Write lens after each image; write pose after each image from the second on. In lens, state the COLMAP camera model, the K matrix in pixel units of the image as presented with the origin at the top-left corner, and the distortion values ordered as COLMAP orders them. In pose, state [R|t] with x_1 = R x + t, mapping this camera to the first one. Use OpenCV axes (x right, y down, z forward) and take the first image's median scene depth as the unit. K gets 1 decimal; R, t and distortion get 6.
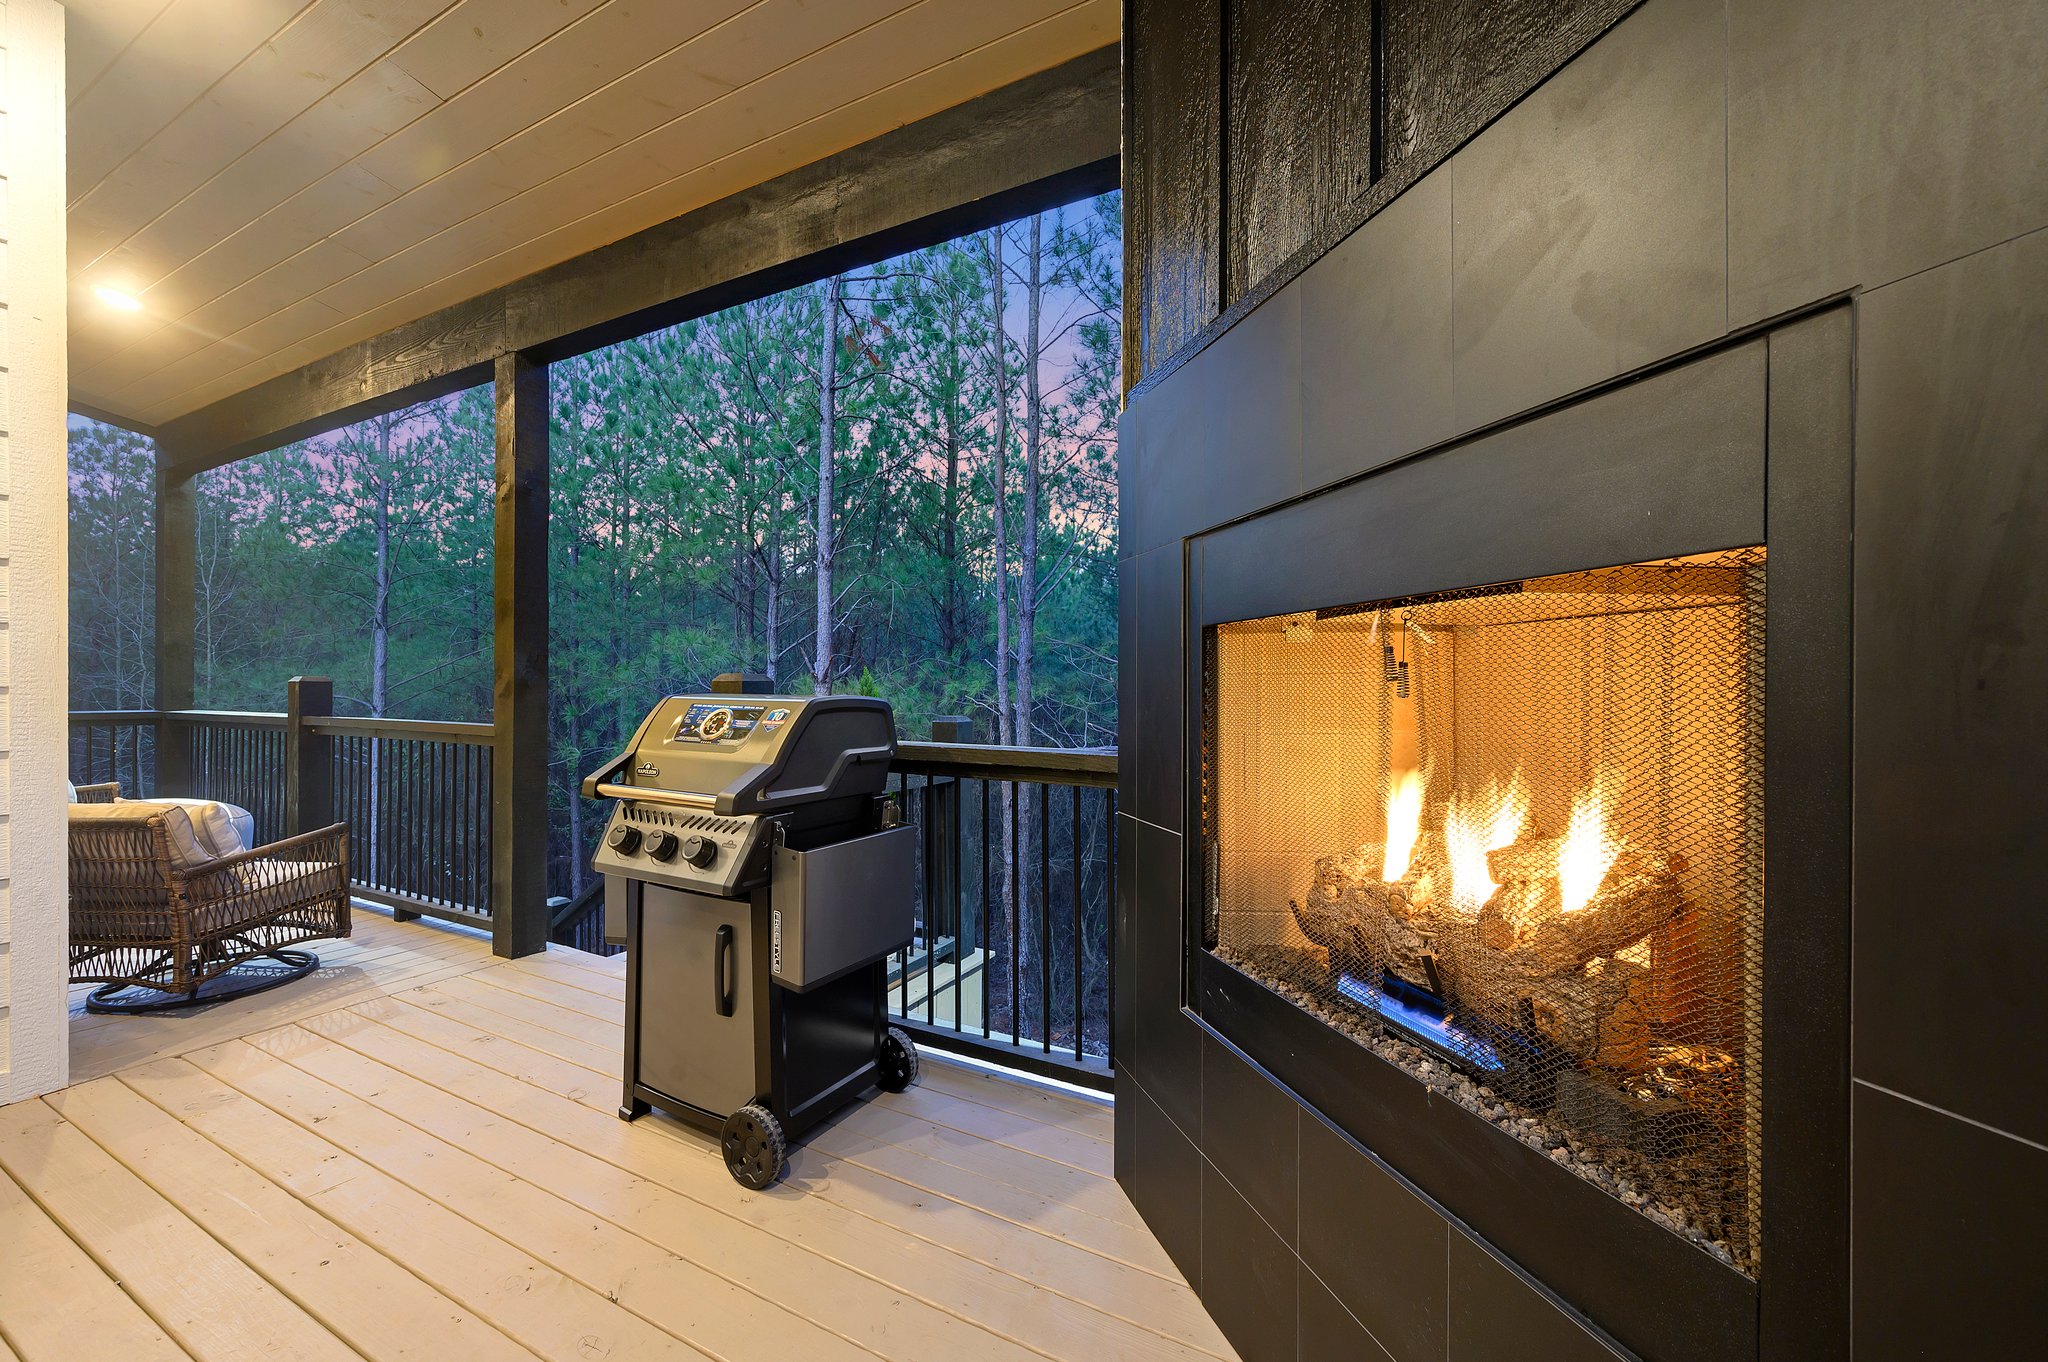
lens RADIAL K [[811.9, 0, 1018.5], [0, 811.9, 691.4], [0, 0, 1]] dist [-0.002230, -0.000141]
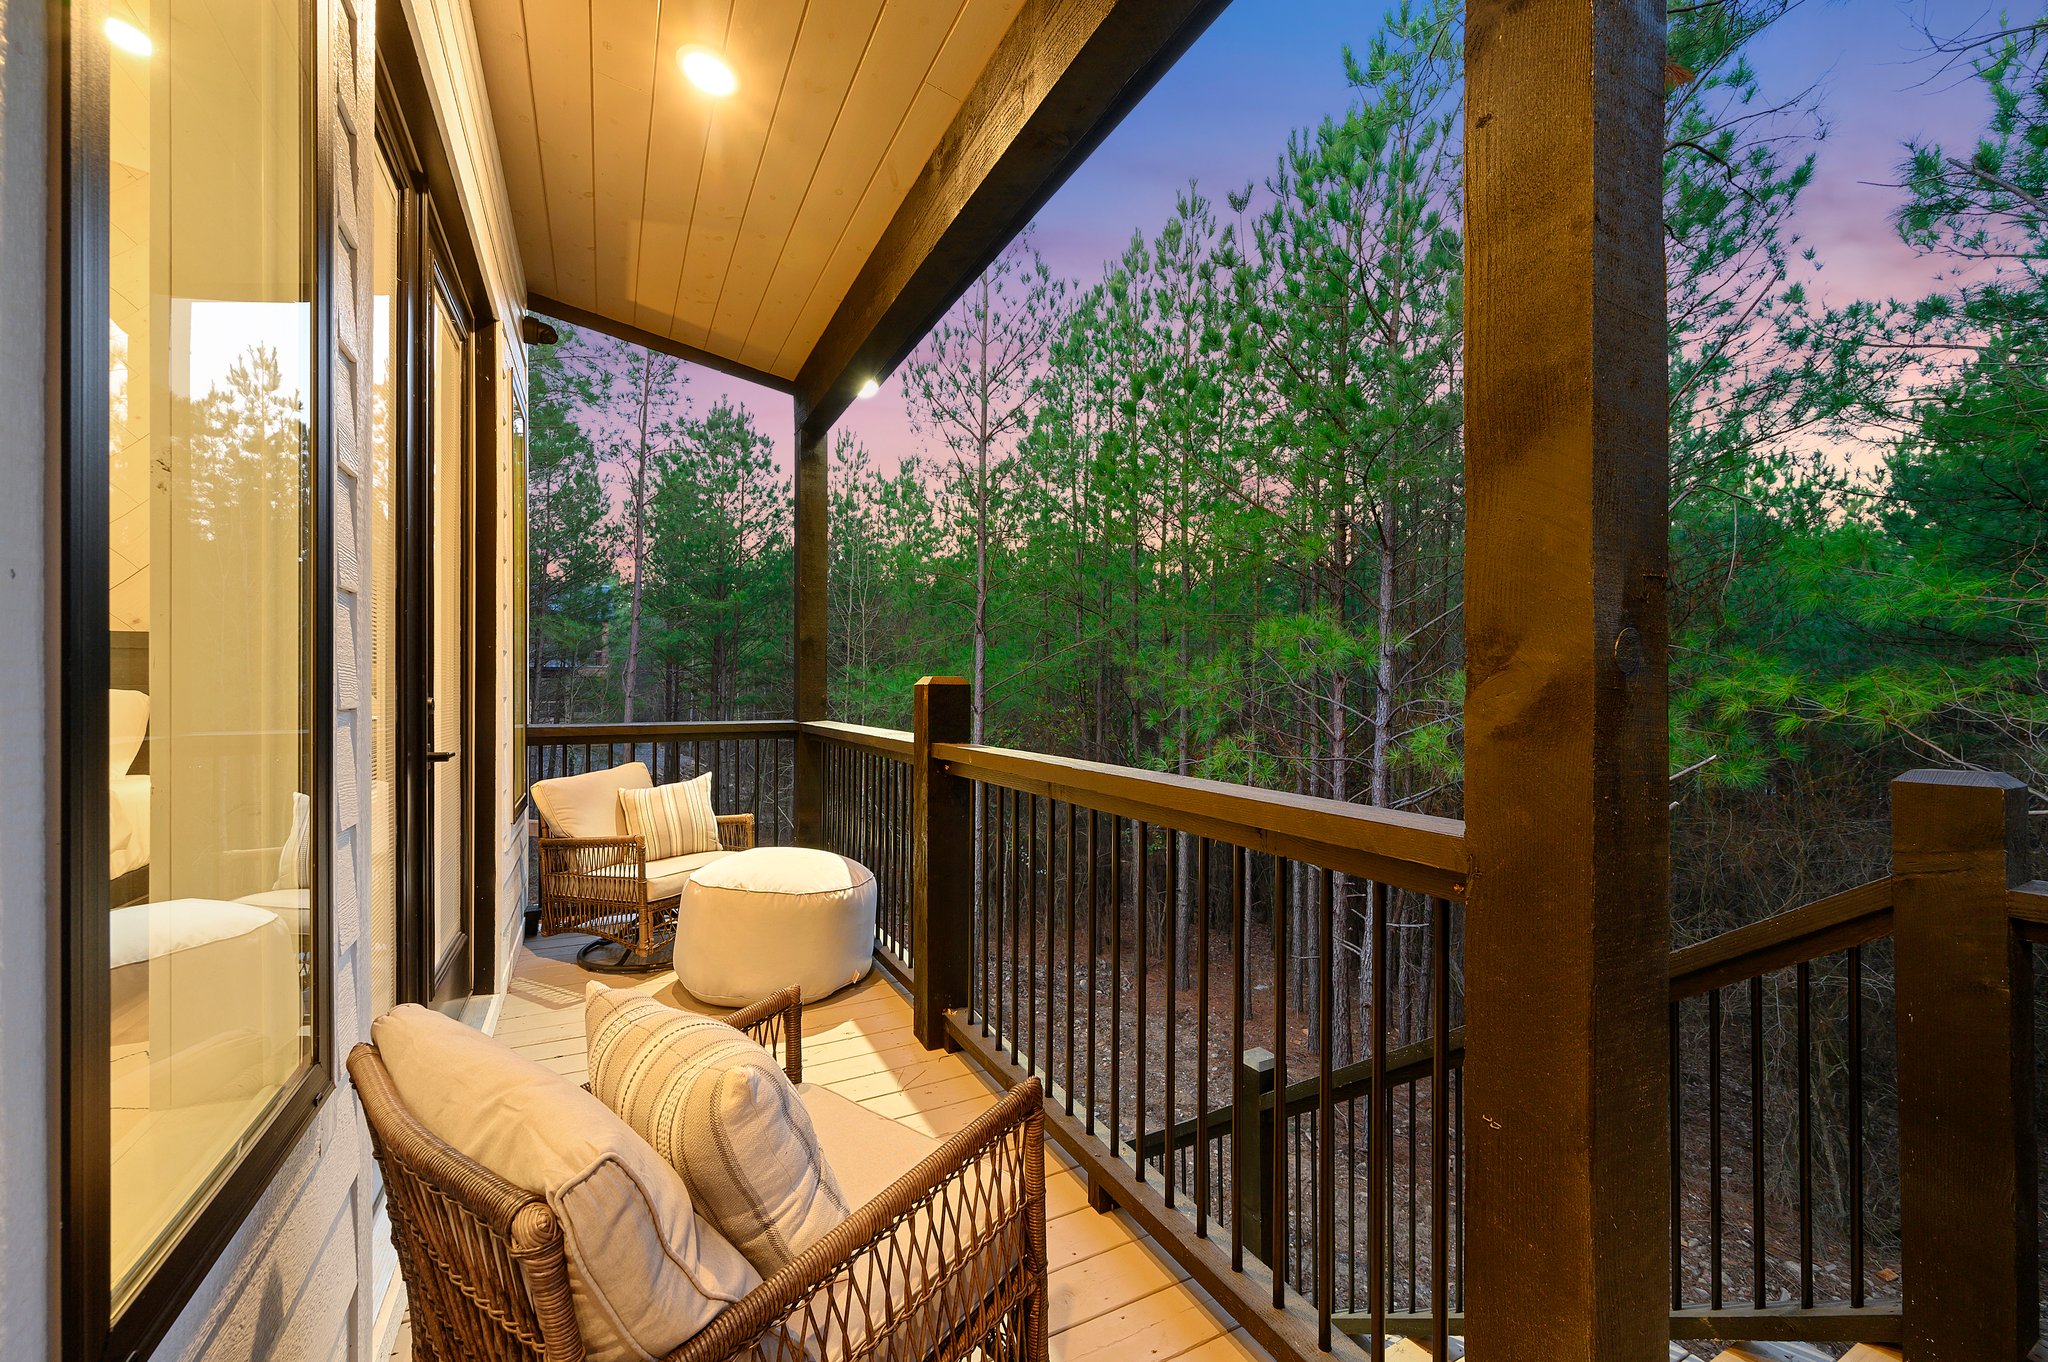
lens RADIAL K [[811.9, 0, 1026.1], [0, 811.9, 686.8], [0, 0, 1]] dist [-0.002230, -0.000141]
pose [[0.827515, -0.006835, -0.561402, -0.160315], [0.003905, 0.999972, -0.006418, -0.002229], [0.561430, 0.003118, 0.827518, 0.177689]]
